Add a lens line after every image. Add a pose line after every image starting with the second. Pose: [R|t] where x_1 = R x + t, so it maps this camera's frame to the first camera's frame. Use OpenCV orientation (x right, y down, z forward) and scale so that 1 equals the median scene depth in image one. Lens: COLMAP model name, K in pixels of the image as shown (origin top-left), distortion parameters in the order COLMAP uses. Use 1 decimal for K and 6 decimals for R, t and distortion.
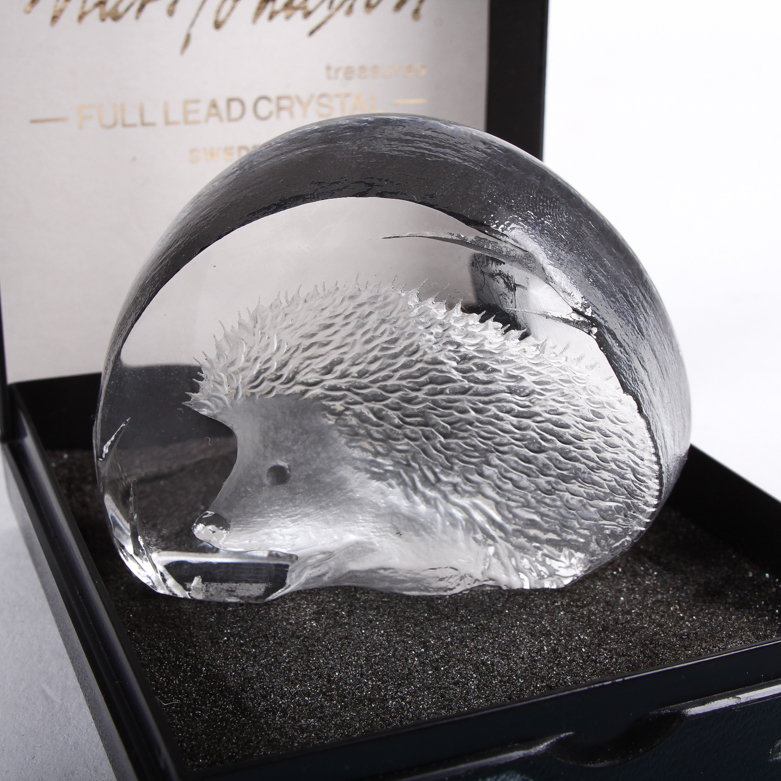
lens RADIAL K [[1437.2, 0, 390.5], [0, 1437.2, 390.5], [0, 0, 1]] dist [-0.082766, -0.110076]
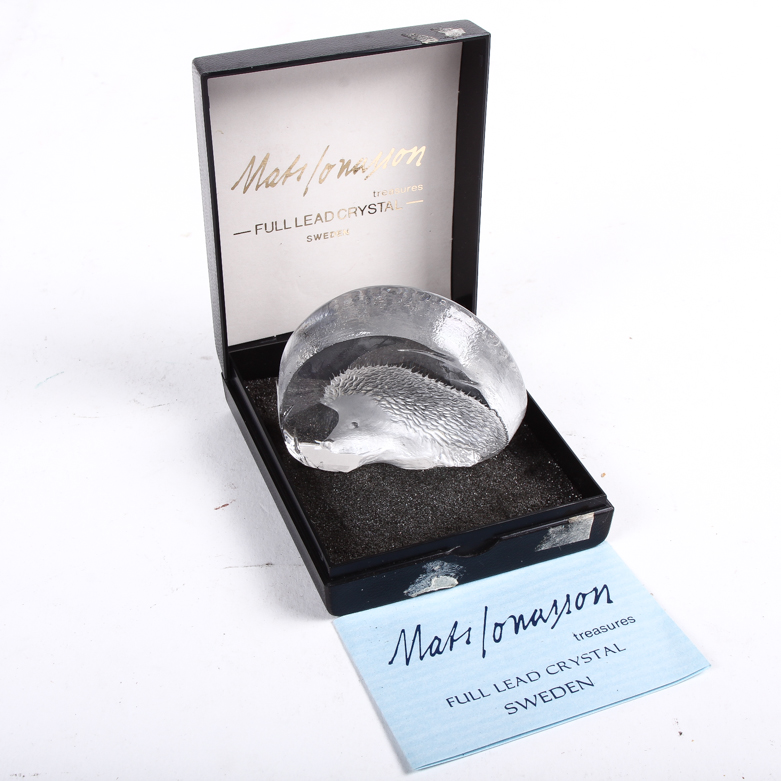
lens RADIAL K [[1437.2, 0, 390.5], [0, 1437.2, 390.5], [0, 0, 1]] dist [-0.082766, -0.110076]
pose [[0.999765, 0.015089, -0.015564, 0.019912], [-0.009767, 0.954519, 0.297992, -0.713299], [0.019353, -0.297770, 0.954442, -1.297706]]
